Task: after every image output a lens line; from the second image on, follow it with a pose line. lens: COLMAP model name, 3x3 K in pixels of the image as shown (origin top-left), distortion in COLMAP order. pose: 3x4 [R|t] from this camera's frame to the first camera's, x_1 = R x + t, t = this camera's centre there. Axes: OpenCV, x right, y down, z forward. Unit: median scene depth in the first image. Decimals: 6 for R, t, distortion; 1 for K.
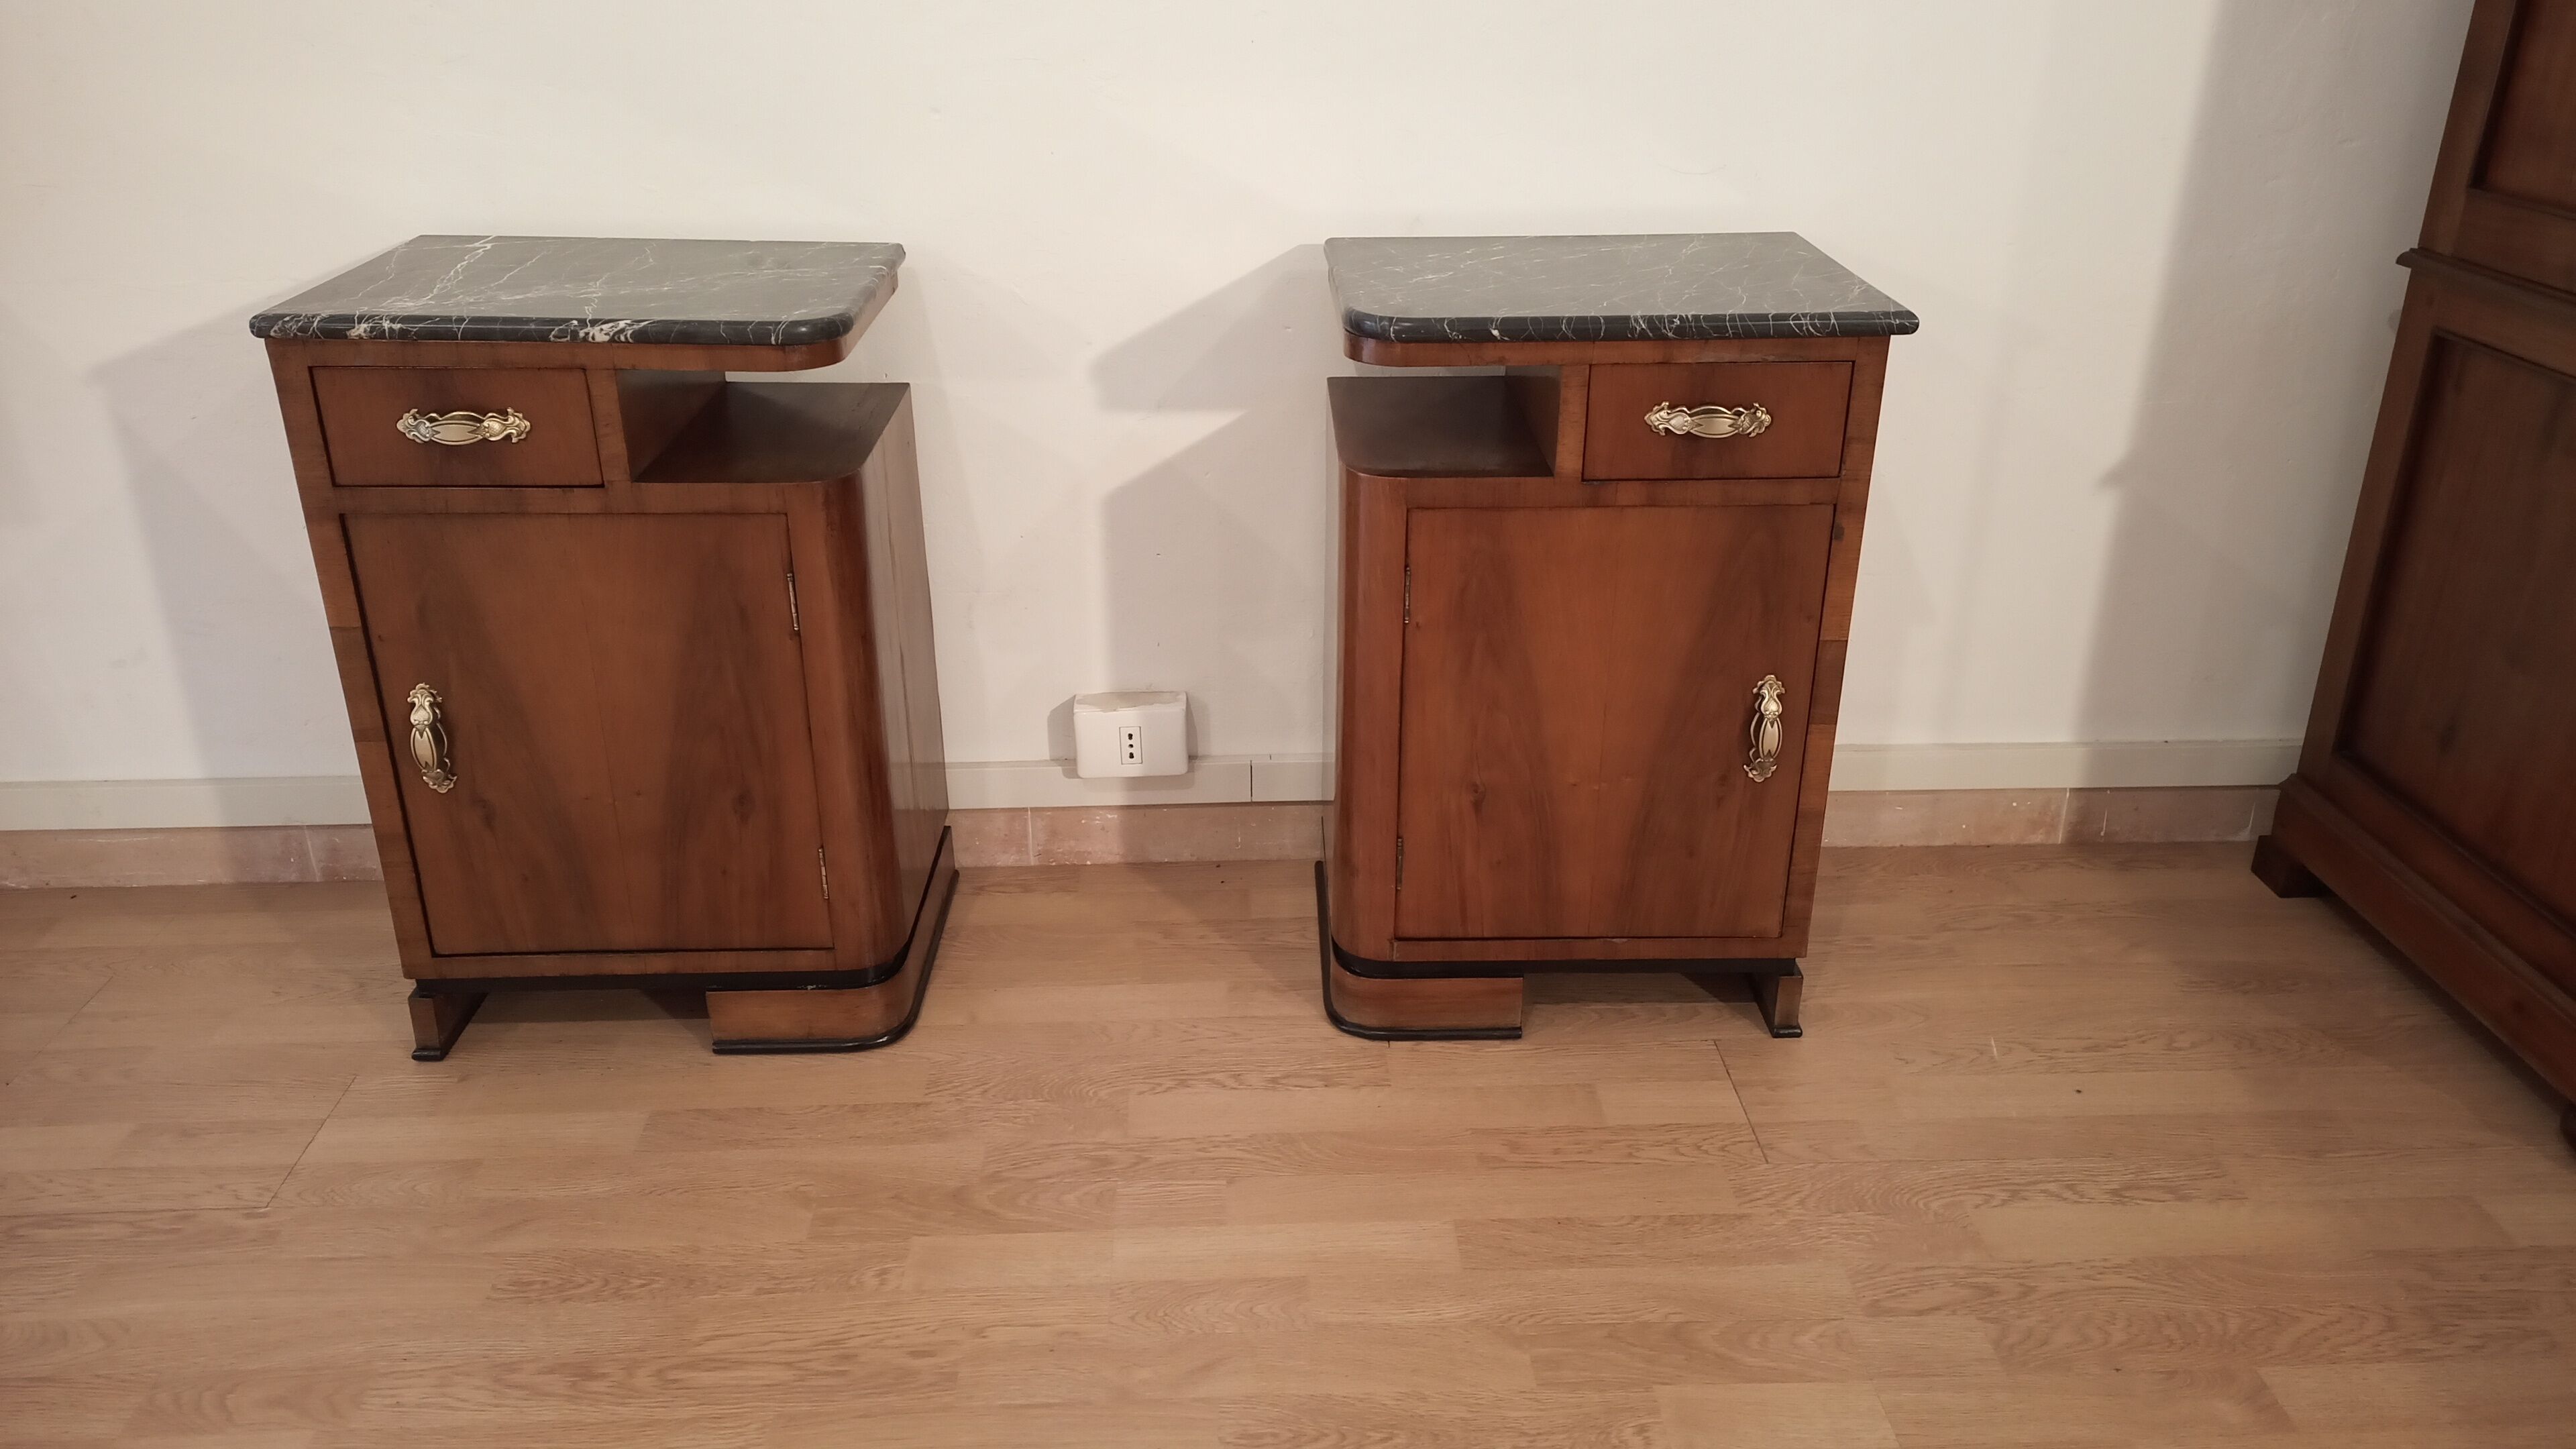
lens RADIAL K [[1915.8, 0, 1287.9], [0, 1915.8, 732.7], [0, 0, 1]] dist [0.074447, -0.095571]
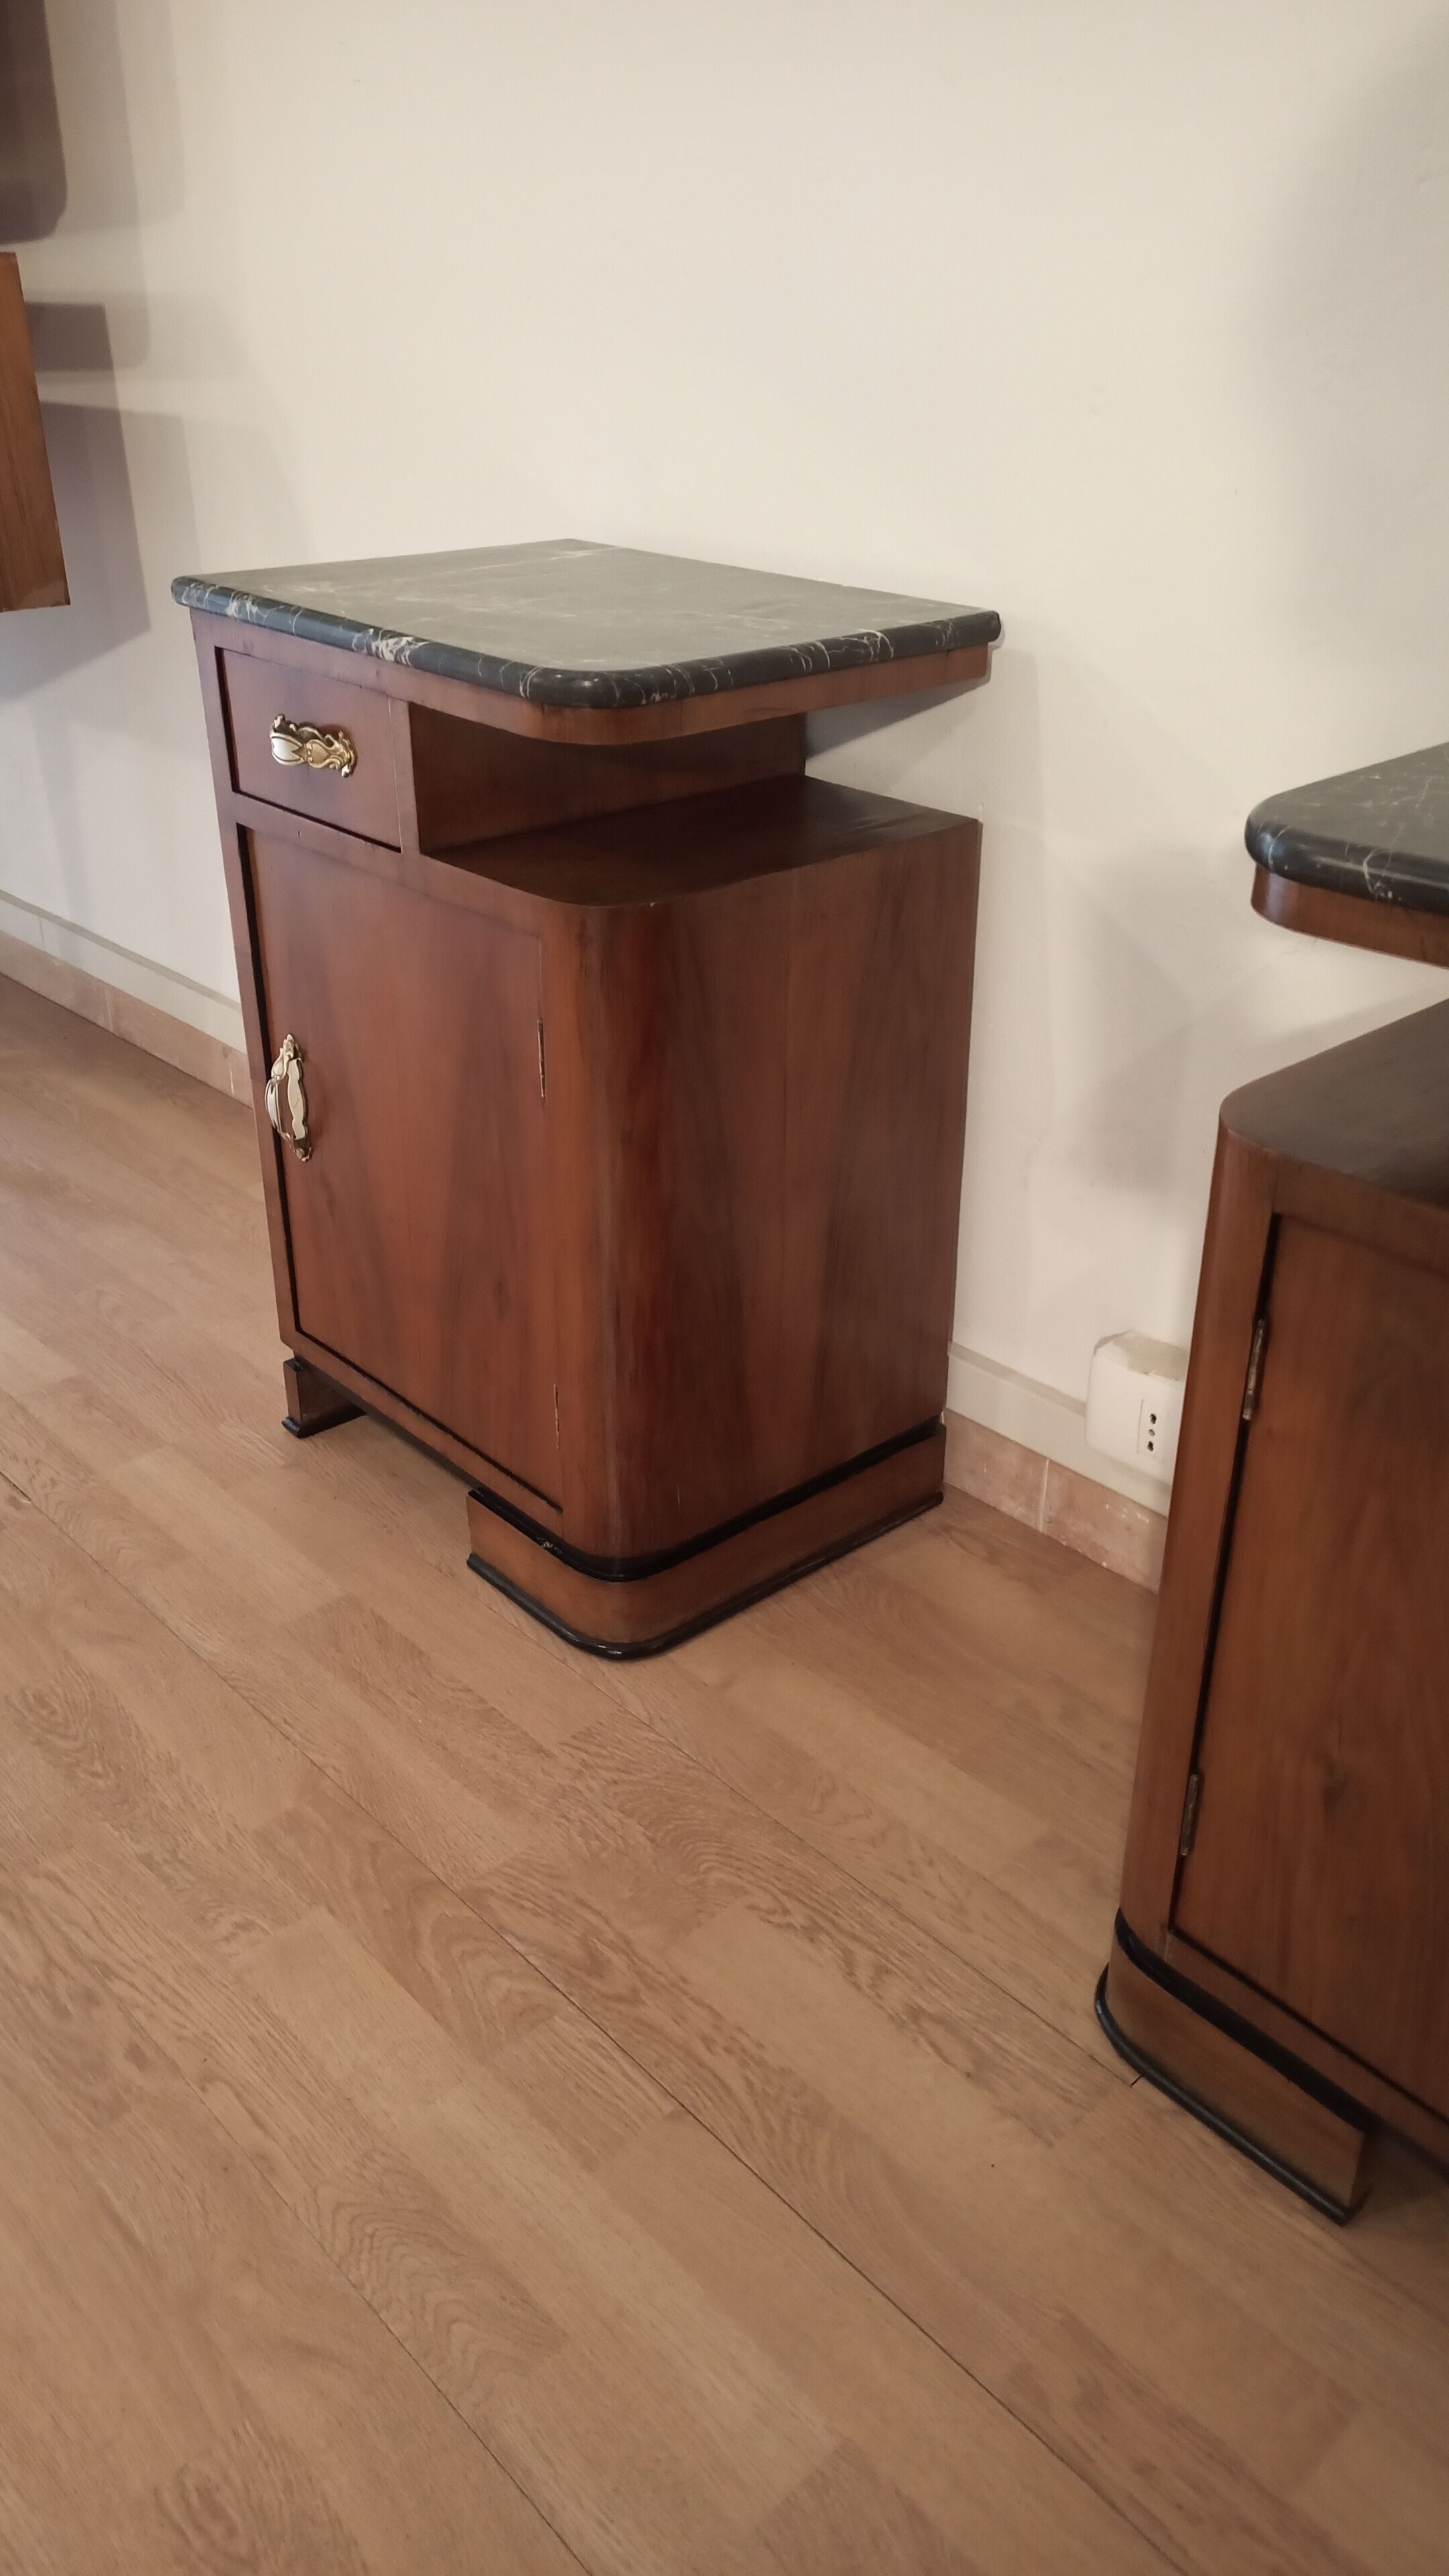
lens RADIAL K [[1915.8, 0, 718.4], [0, 1915.8, 1287.3], [0, 0, 1]] dist [0.074447, -0.095571]
pose [[0.645620, 0.354266, -0.676513, 0.314281], [-0.315630, 0.930467, 0.186035, -0.144117], [0.695379, 0.093420, 0.712545, 0.528786]]
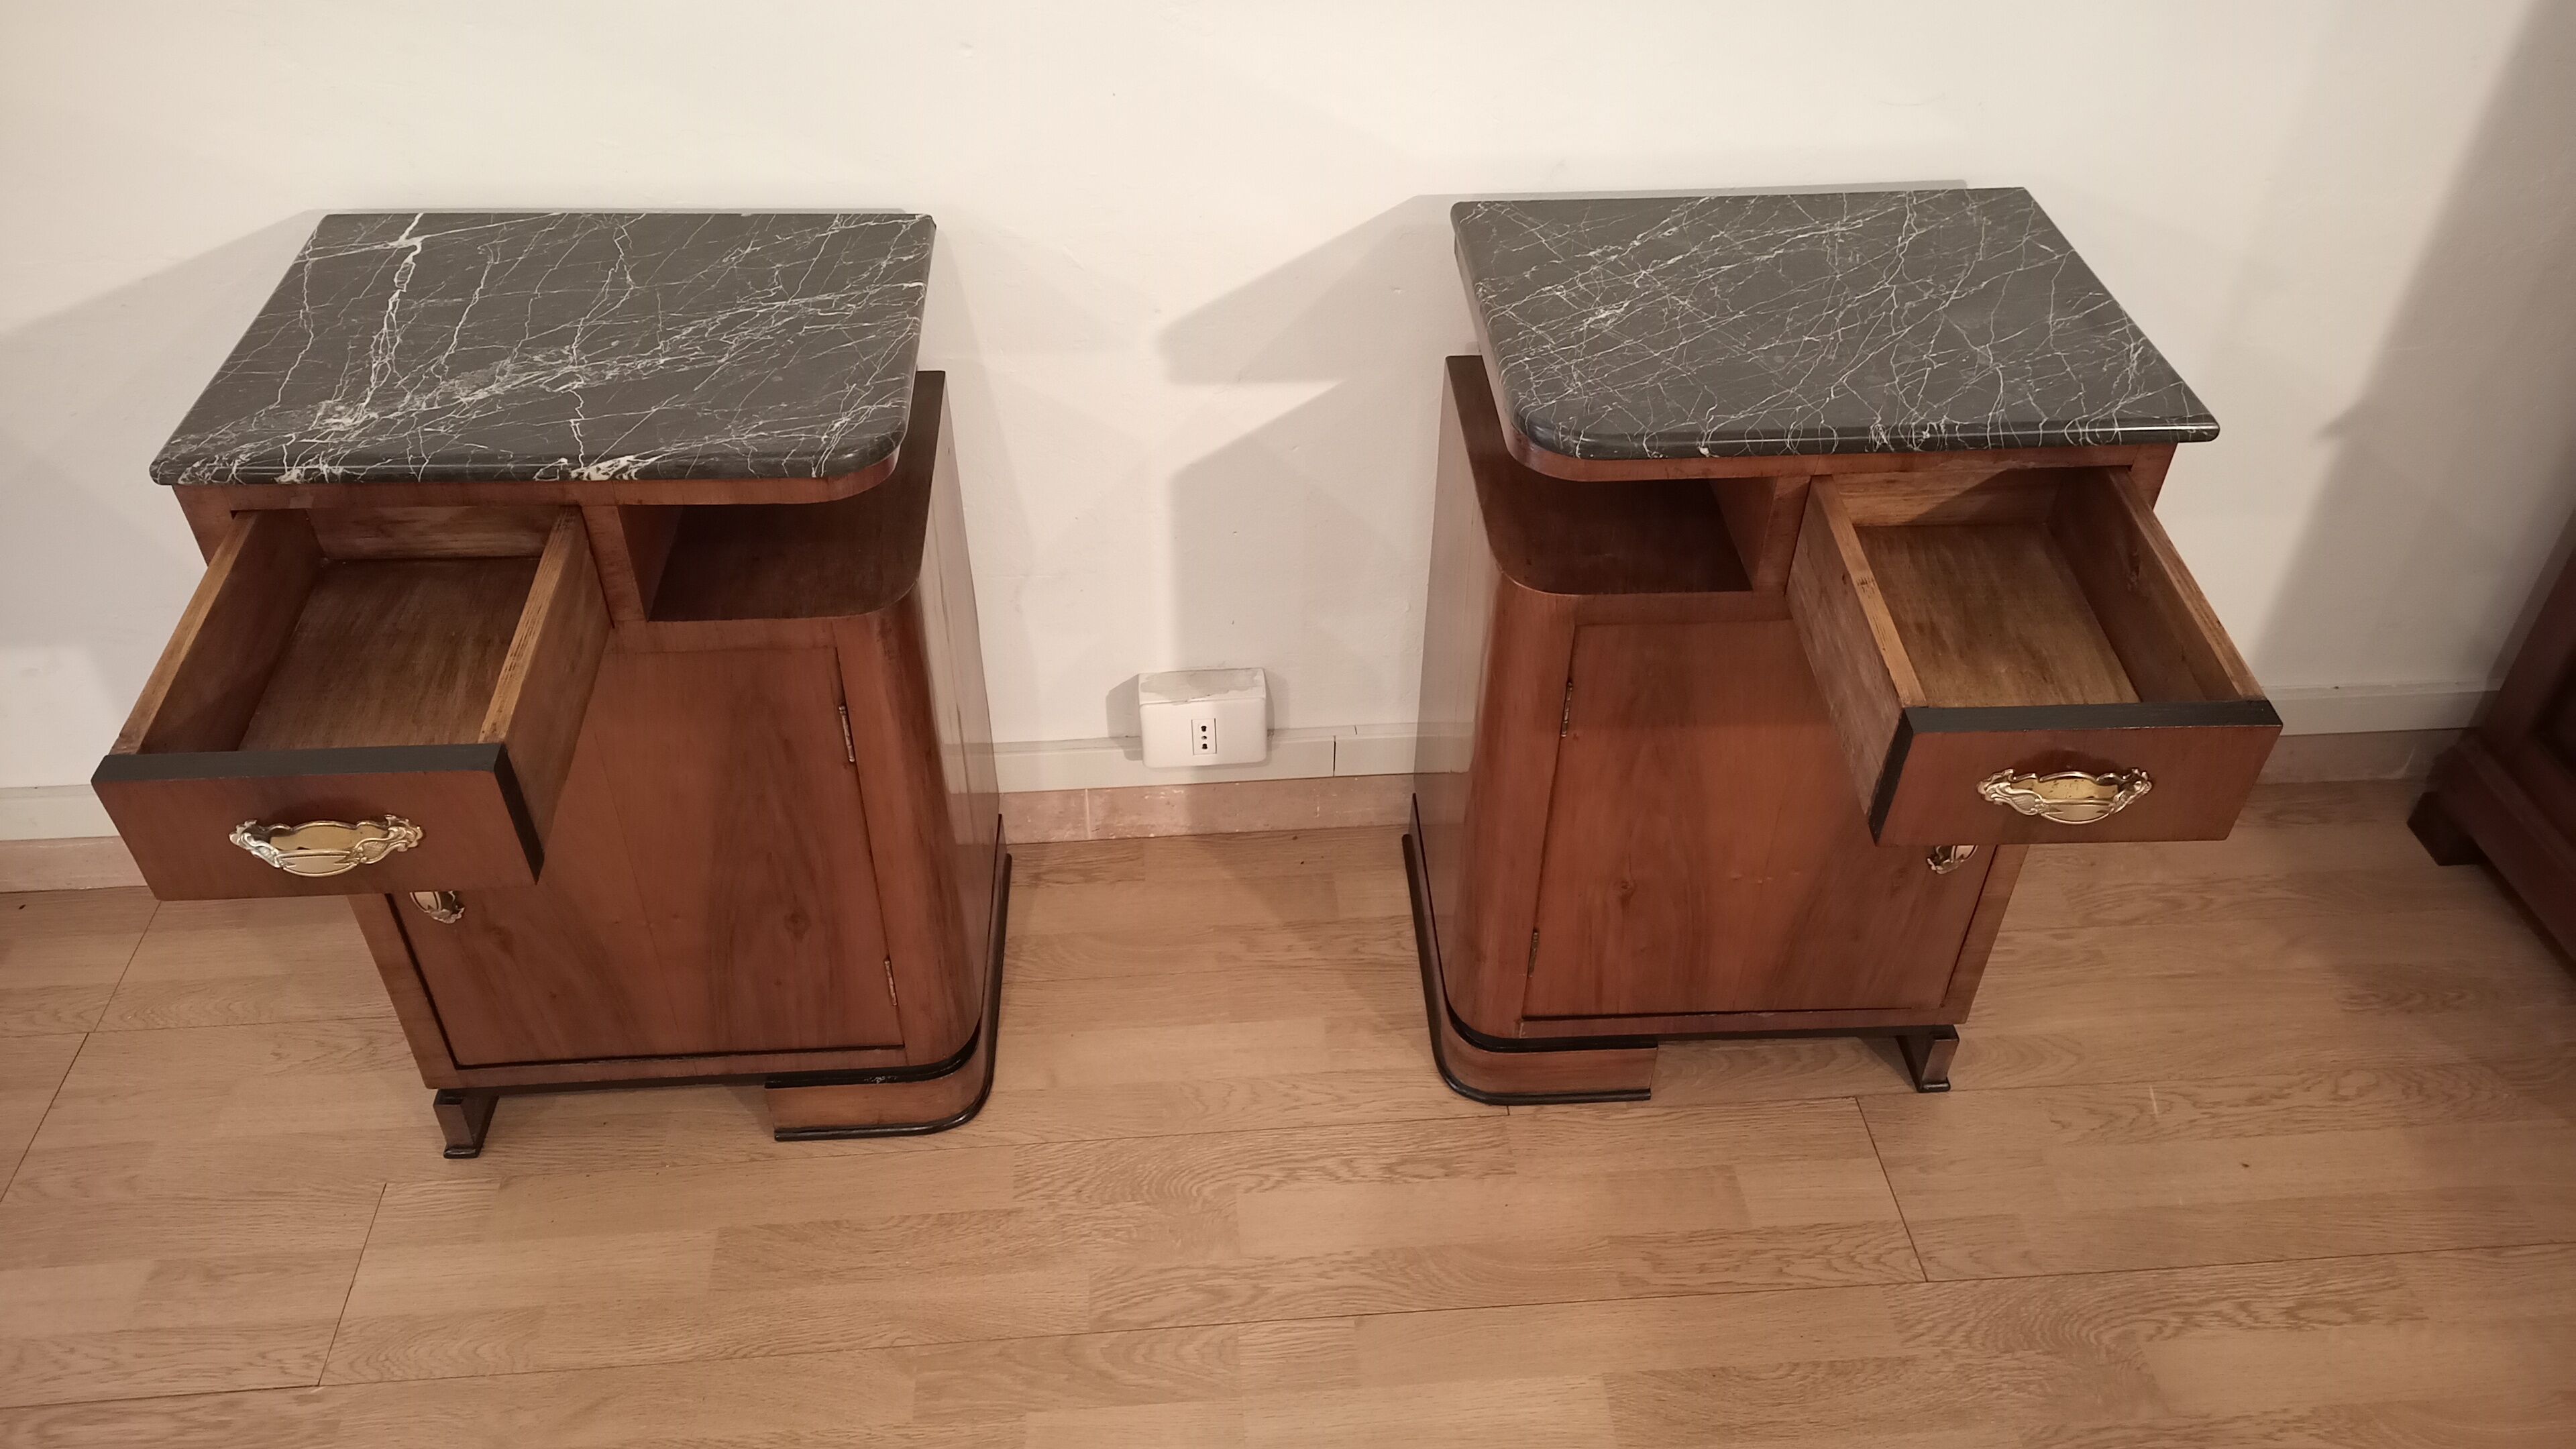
lens RADIAL K [[1919.5, 0, 1286.3], [0, 1919.5, 732.8], [0, 0, 1]] dist [0.072398, -0.096727]
pose [[0.999335, -0.015128, 0.033168, -0.091819], [0.005616, 0.962855, 0.269962, -0.295003], [-0.036020, -0.269596, 0.962300, 0.177109]]
